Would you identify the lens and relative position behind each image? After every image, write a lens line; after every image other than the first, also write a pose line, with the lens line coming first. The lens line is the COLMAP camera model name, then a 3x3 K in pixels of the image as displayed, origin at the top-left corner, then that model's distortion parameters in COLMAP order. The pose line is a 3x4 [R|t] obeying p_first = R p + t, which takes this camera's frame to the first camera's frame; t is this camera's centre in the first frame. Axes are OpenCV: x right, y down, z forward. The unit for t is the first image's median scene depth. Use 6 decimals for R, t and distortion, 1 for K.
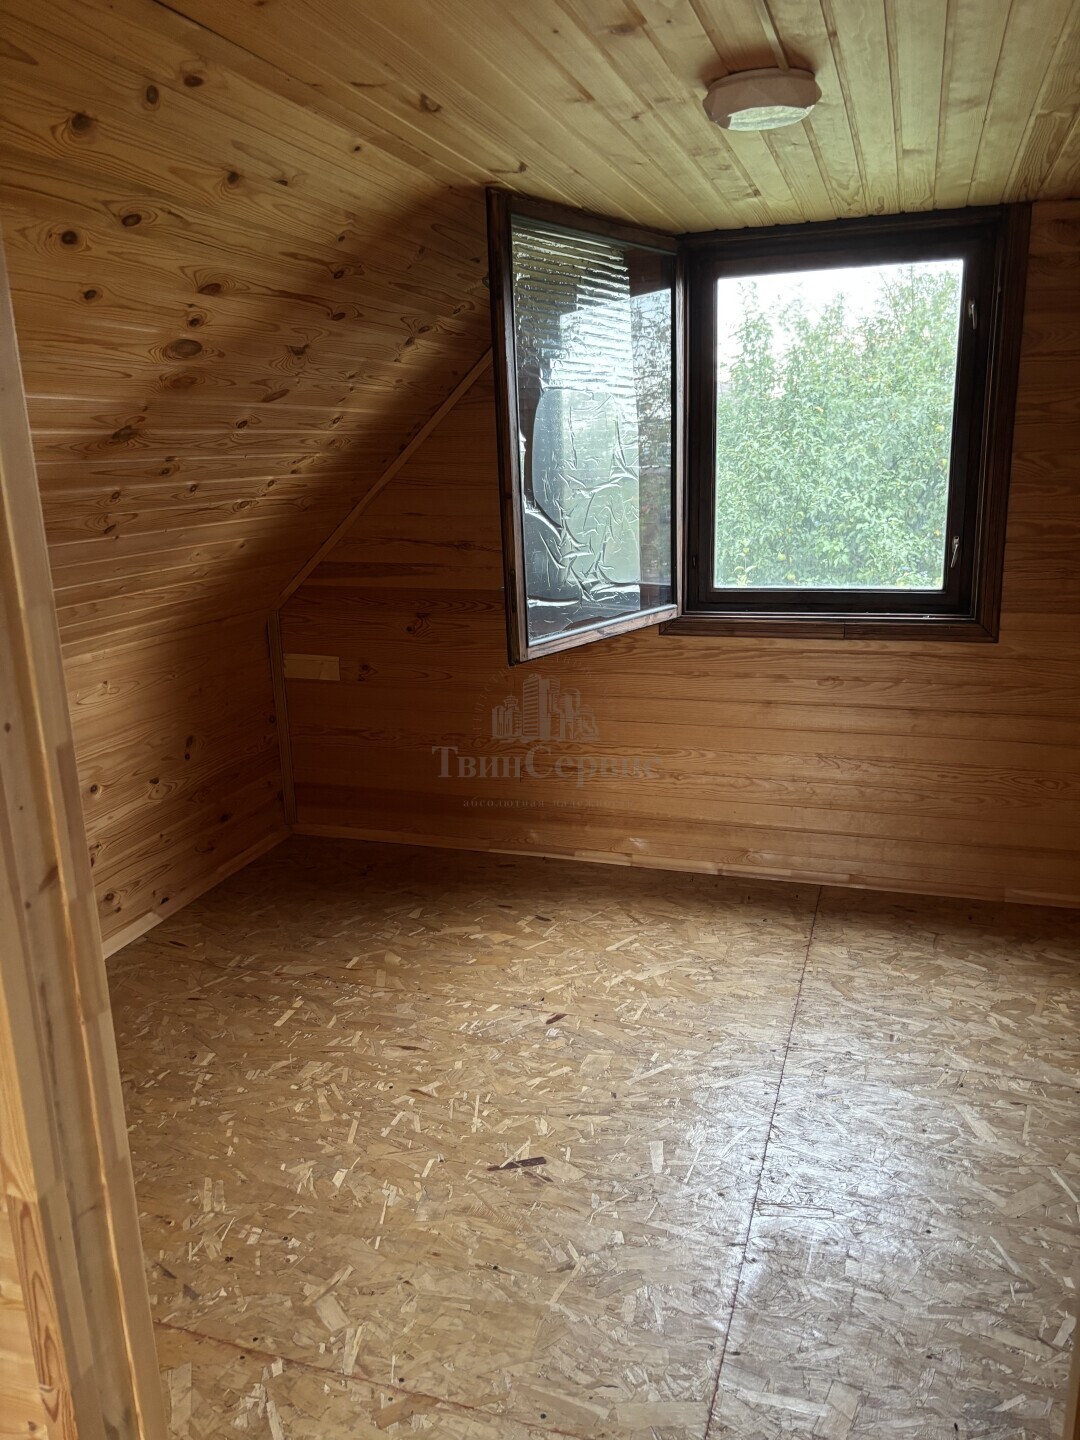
lens RADIAL K [[1082.6, 0, 556.7], [0, 1082.6, 760.9], [0, 0, 1]] dist [0.020664, -0.028548]
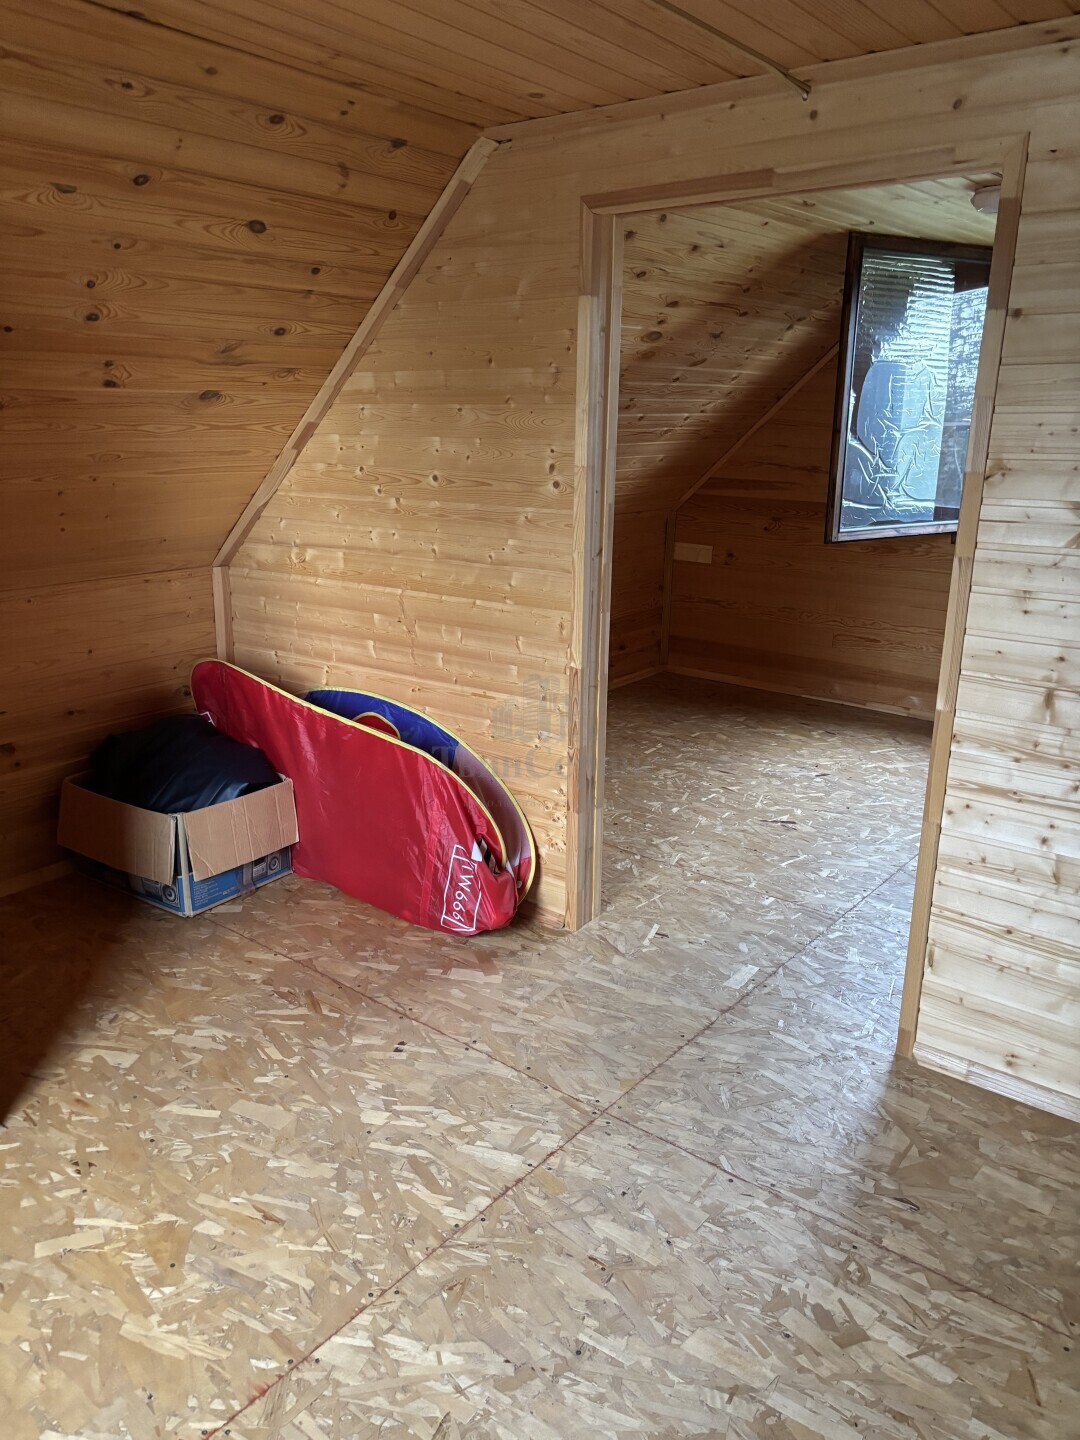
lens RADIAL K [[1082.6, 0, 542.1], [0, 1082.6, 726.2], [0, 0, 1]] dist [0.020664, -0.028548]
pose [[0.934649, 0.134094, -0.329317, 0.122688], [-0.130571, 0.990893, 0.032903, 0.169212], [0.330730, 0.012246, 0.943646, -0.568573]]
